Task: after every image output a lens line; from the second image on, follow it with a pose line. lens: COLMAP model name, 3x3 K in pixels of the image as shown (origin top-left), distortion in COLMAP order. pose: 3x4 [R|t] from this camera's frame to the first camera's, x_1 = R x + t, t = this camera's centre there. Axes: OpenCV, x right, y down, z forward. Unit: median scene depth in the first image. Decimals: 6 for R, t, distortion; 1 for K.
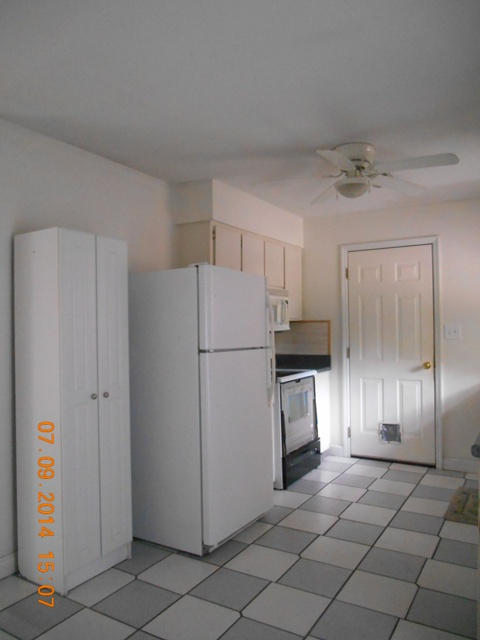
lens RADIAL K [[467.4, 0, 240.0], [0, 467.4, 320.0], [0, 0, 1]] dist [-0.045217, 0.038206]
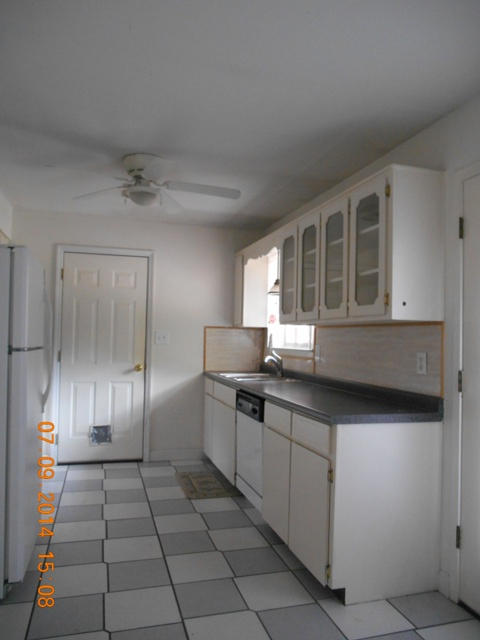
lens RADIAL K [[467.4, 0, 240.0], [0, 467.4, 320.0], [0, 0, 1]] dist [-0.045217, 0.038206]
pose [[0.698343, 0.056403, 0.713538, -0.215136], [-0.045297, 0.998375, -0.034585, 0.013145], [-0.714329, -0.008169, 0.699763, 0.069625]]
